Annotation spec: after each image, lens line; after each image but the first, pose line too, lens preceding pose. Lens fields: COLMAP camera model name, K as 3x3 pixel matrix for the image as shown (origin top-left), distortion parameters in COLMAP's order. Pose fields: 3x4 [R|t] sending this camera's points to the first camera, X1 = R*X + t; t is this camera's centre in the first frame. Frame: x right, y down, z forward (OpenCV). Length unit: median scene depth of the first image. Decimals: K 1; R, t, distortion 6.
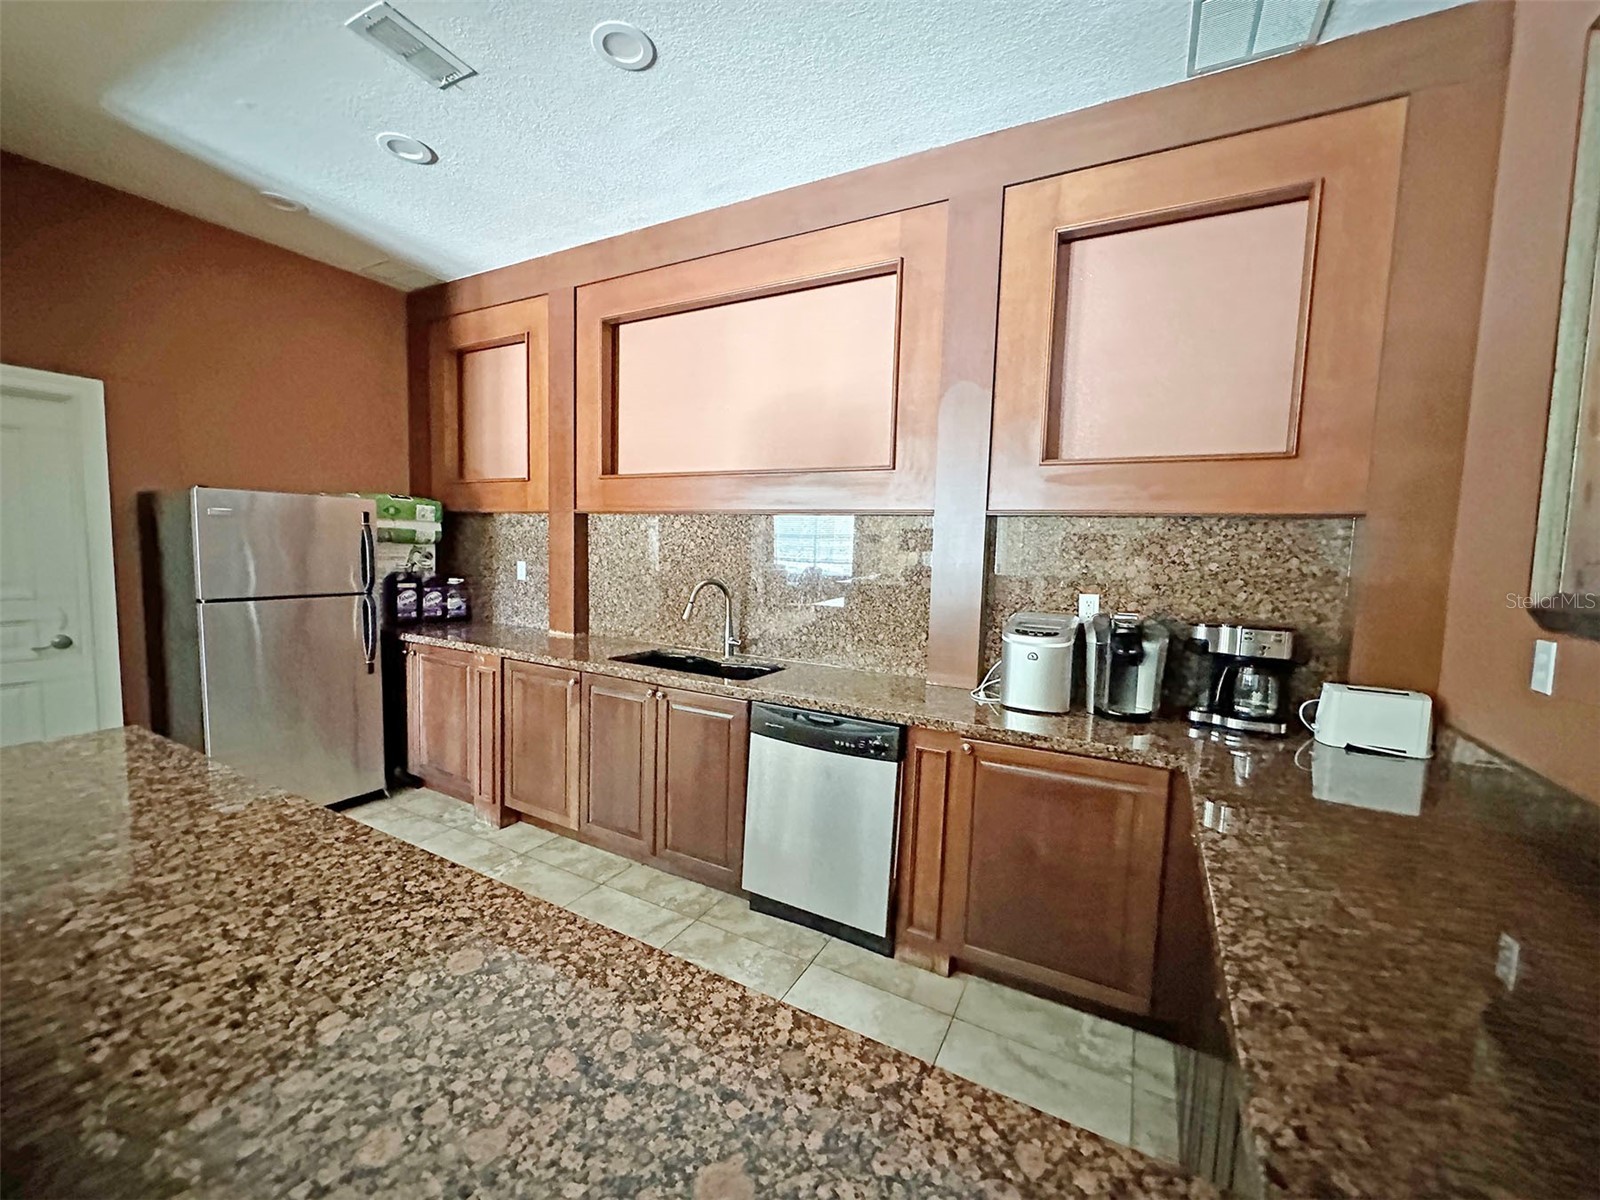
lens RADIAL K [[642.1, 0, 797.4], [0, 642.1, 599.7], [0, 0, 1]] dist [0.000518, 0.000019]
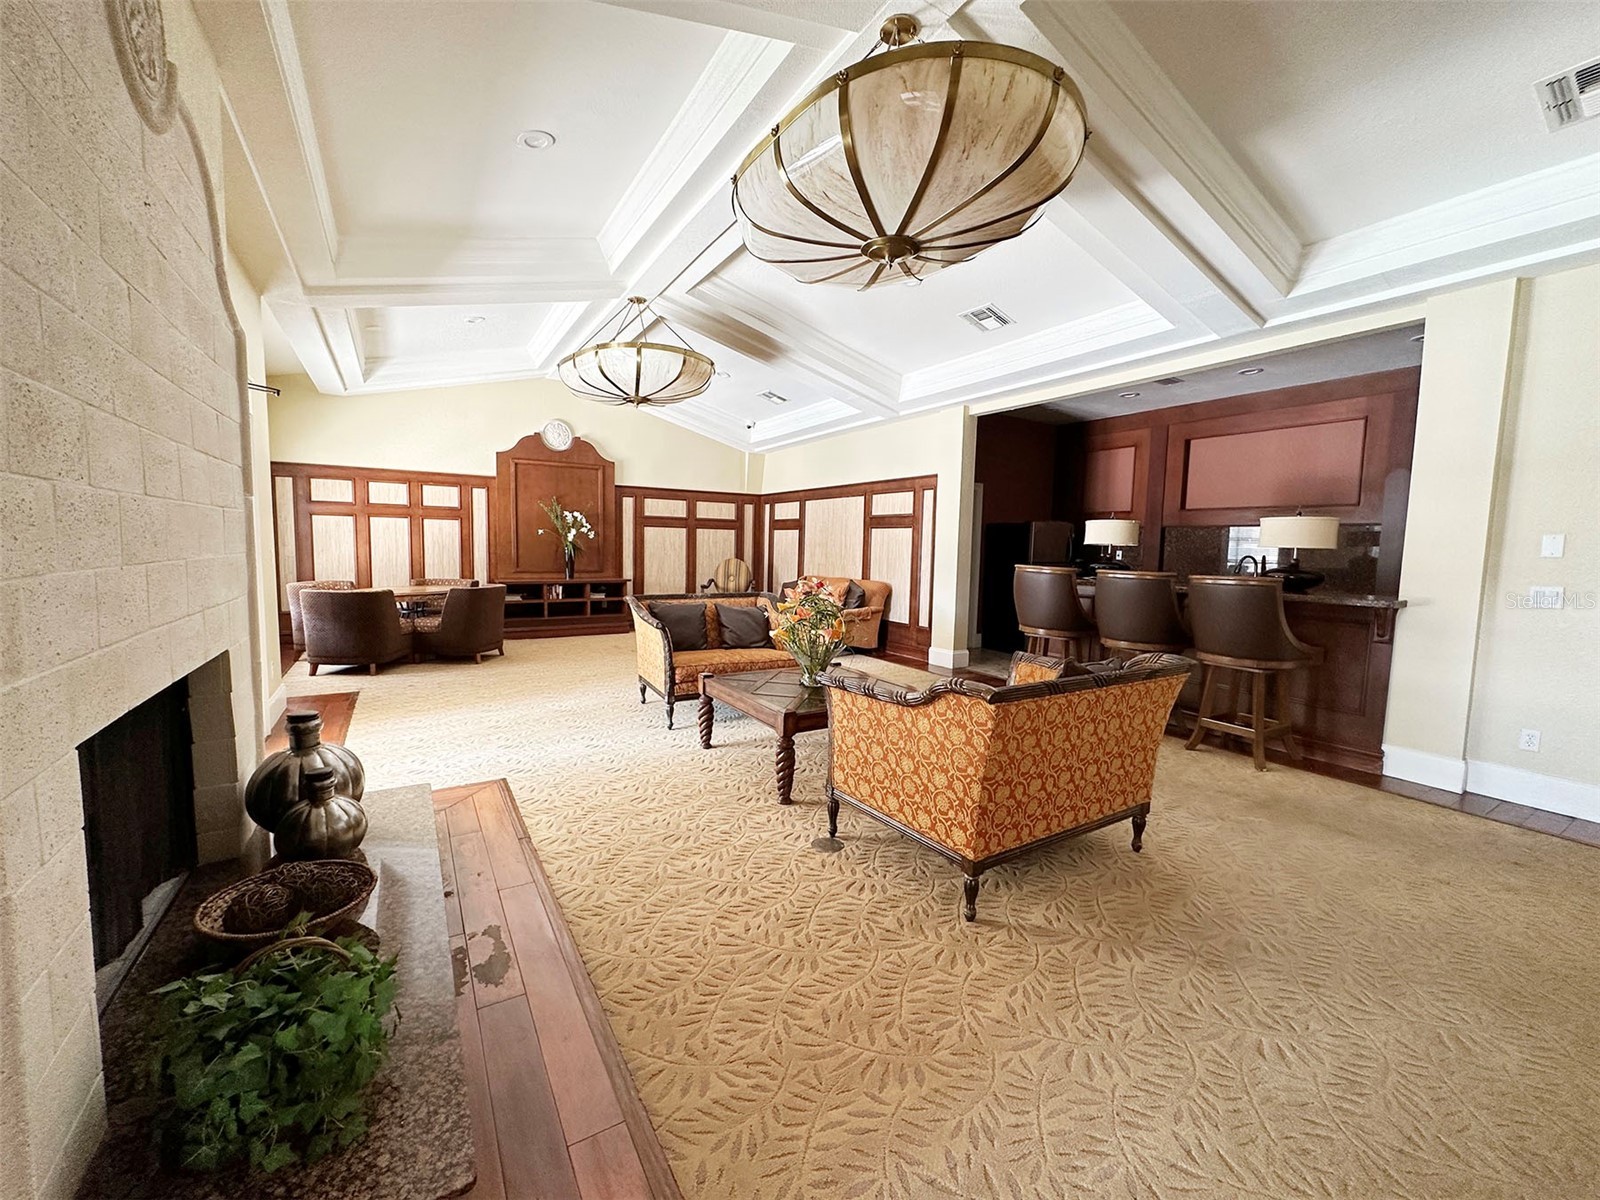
lens RADIAL K [[642.1, 0, 797.4], [0, 642.1, 599.7], [0, 0, 1]] dist [0.000518, 0.000019]
pose [[0.865511, 0.037958, -0.499450, -0.384341], [-0.038340, 0.999220, 0.009499, 0.159653], [0.499421, 0.010928, 0.866290, -1.802003]]
